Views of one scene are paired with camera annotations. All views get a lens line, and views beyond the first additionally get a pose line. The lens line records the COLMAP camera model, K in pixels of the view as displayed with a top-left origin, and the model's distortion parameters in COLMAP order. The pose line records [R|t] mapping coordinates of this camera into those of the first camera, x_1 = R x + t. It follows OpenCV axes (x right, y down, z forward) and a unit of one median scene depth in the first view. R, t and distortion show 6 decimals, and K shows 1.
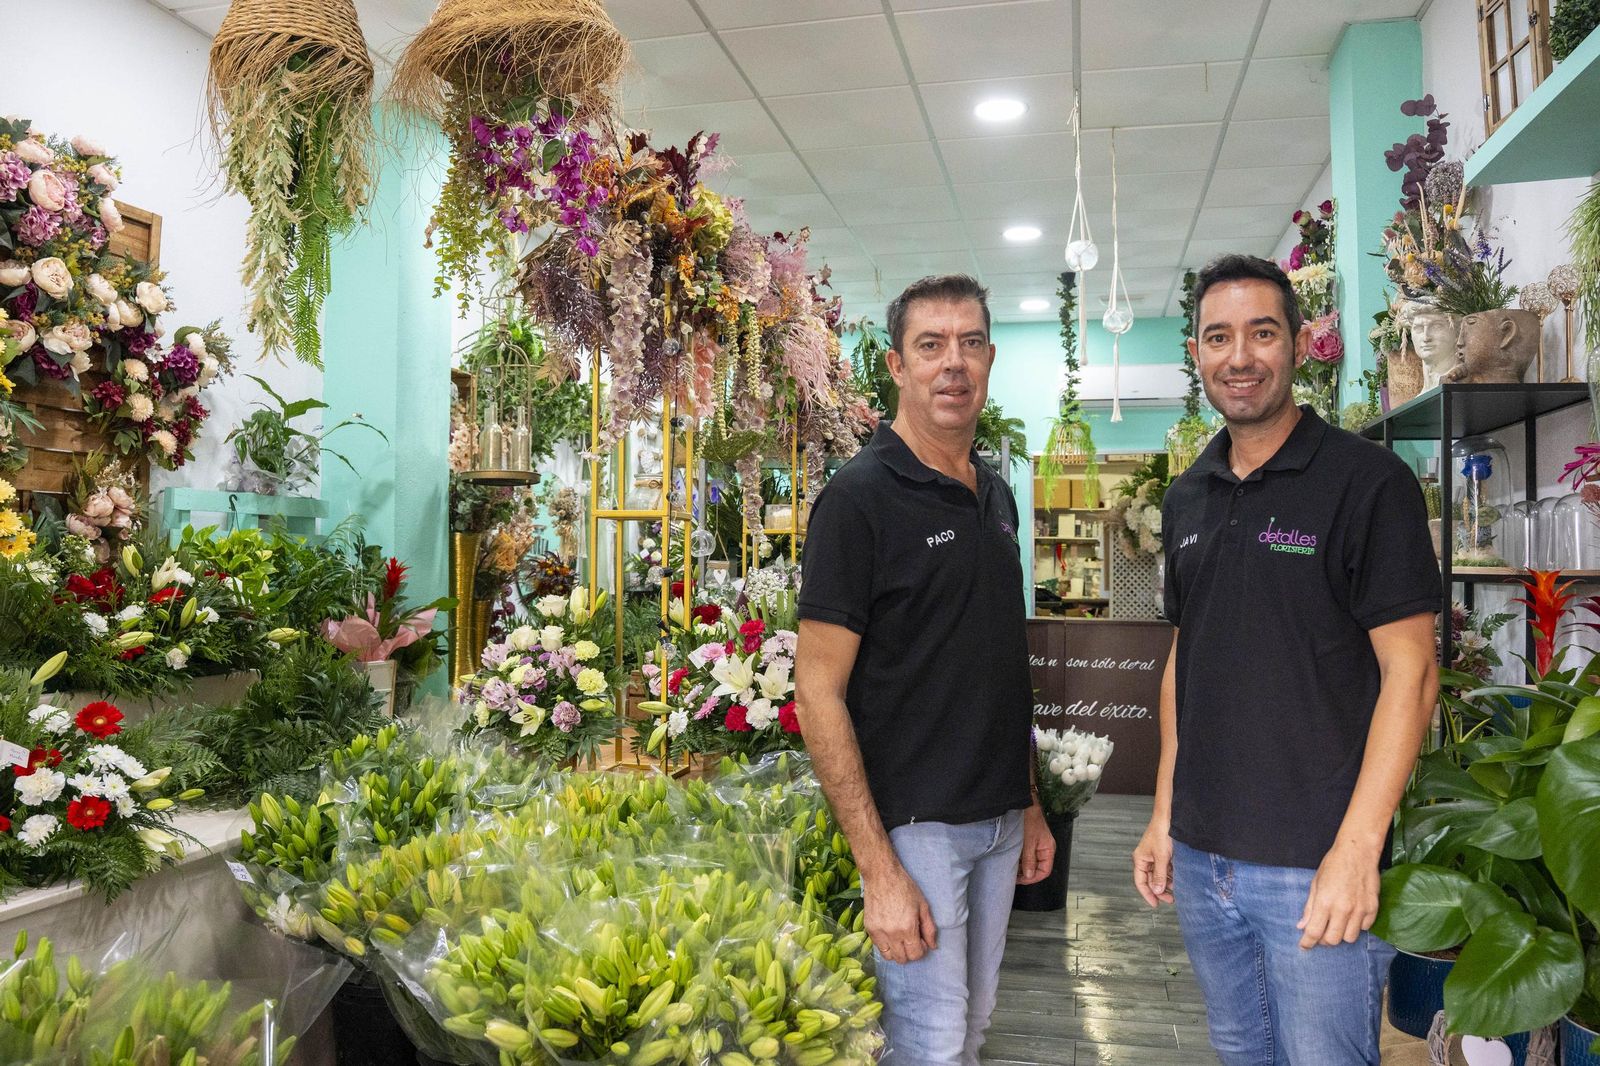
lens RADIAL K [[1141.2, 0, 817.4], [0, 1141.2, 531.9], [0, 0, 1]] dist [-0.141151, 0.114897]
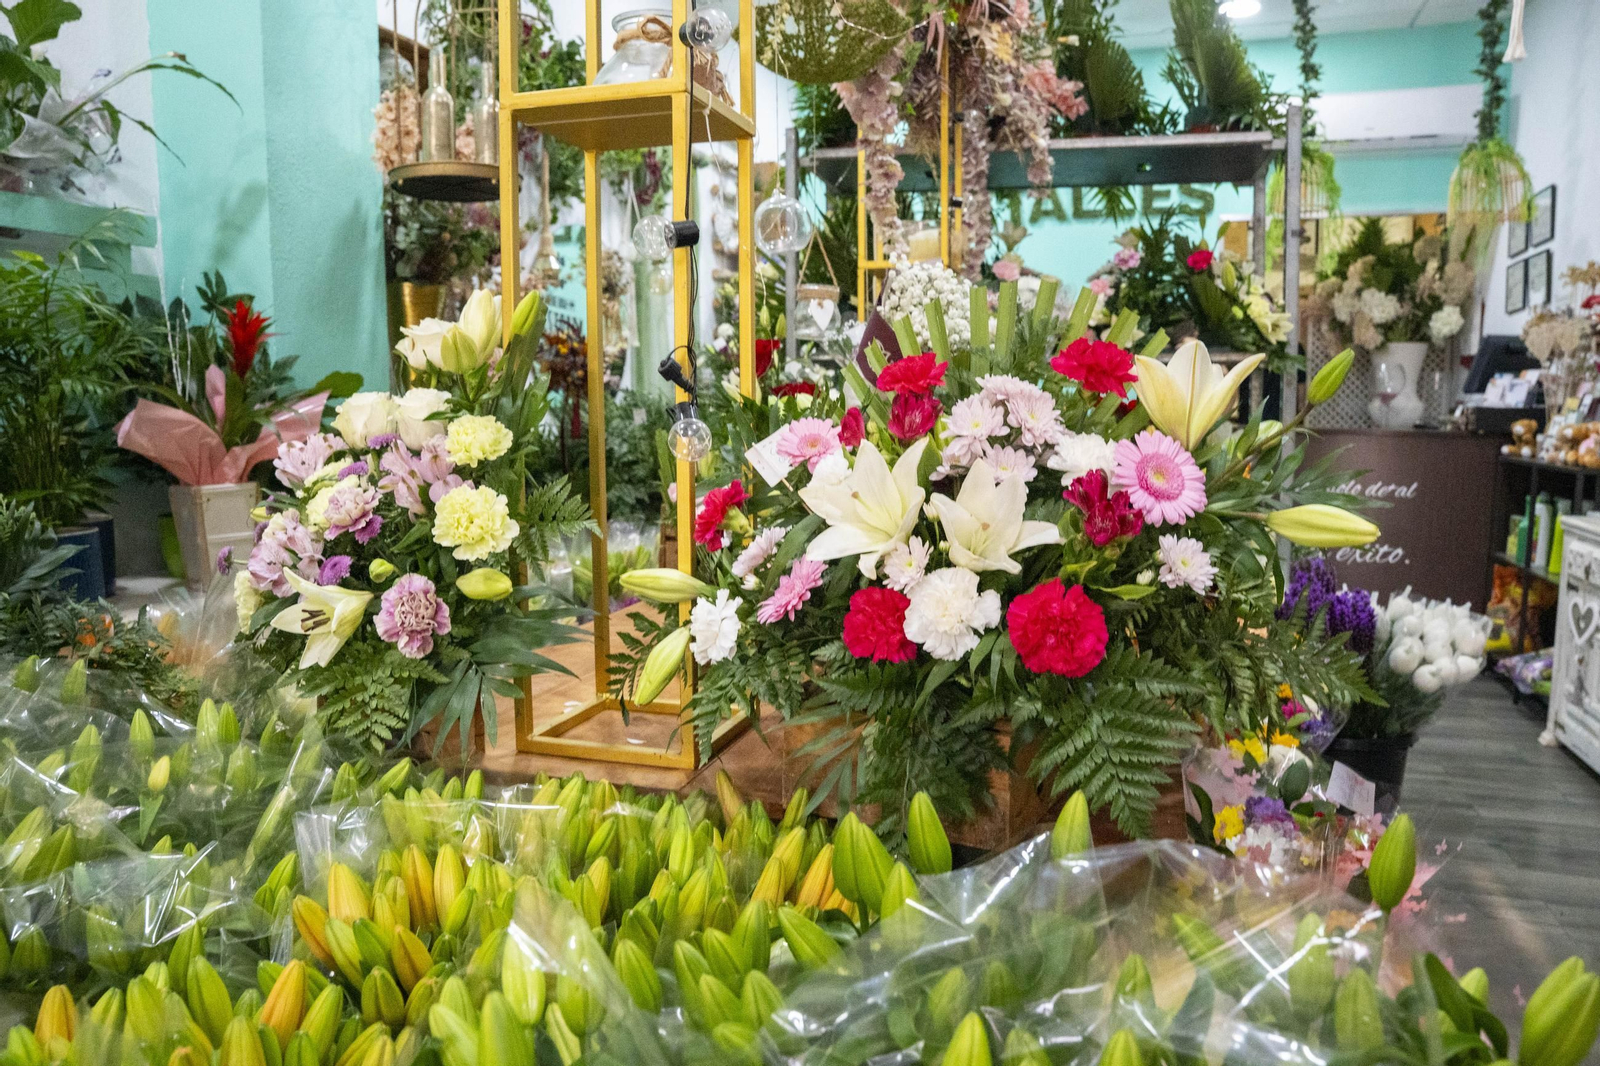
lens RADIAL K [[1625.5, 0, 800.0], [0, 1625.5, 533.0], [0, 0, 1]] dist [-0.274770, 0.001827]
pose [[0.995159, -0.000217, -0.098282, -0.043224], [0.014283, 0.989700, 0.142443, 0.061946], [0.097239, -0.143157, 0.984912, 0.486519]]
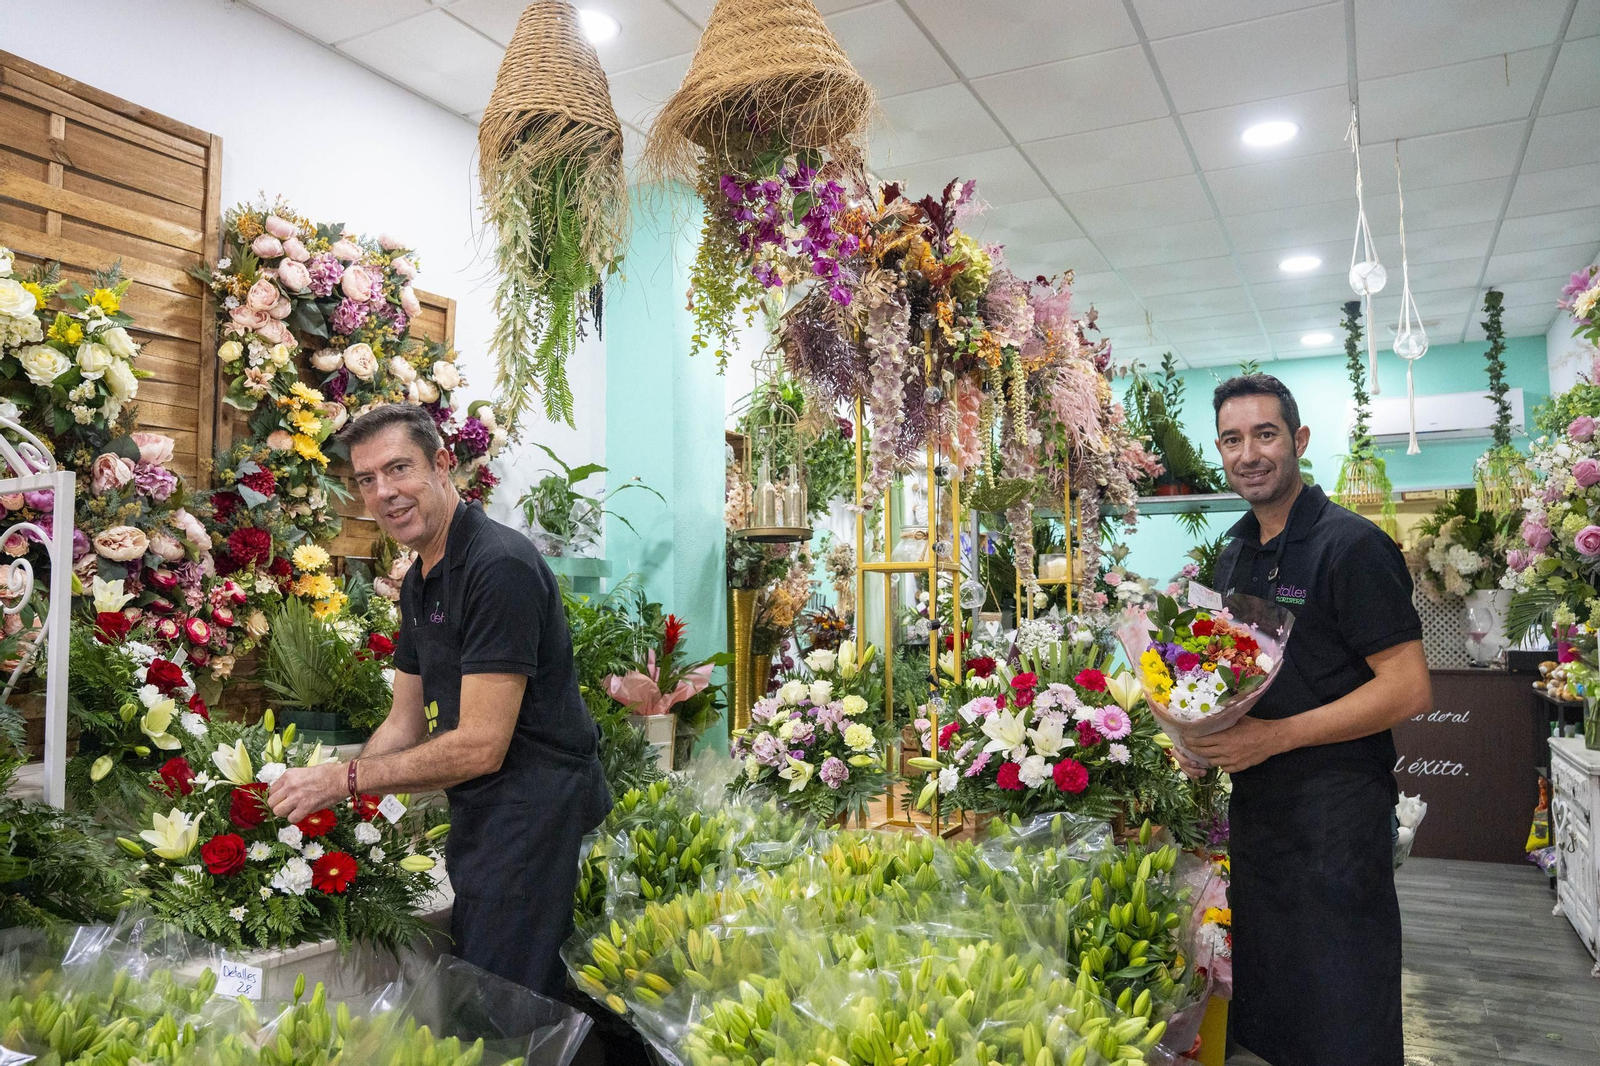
lens RADIAL K [[1141.2, 0, 817.4], [0, 1141.2, 531.9], [0, 0, 1]] dist [-0.141151, 0.114897]
pose [[0.971121, -0.031020, -0.236563, 0.003828], [0.020091, 0.998622, -0.048472, 0.001198], [0.237740, 0.042319, 0.970406, 0.025557]]
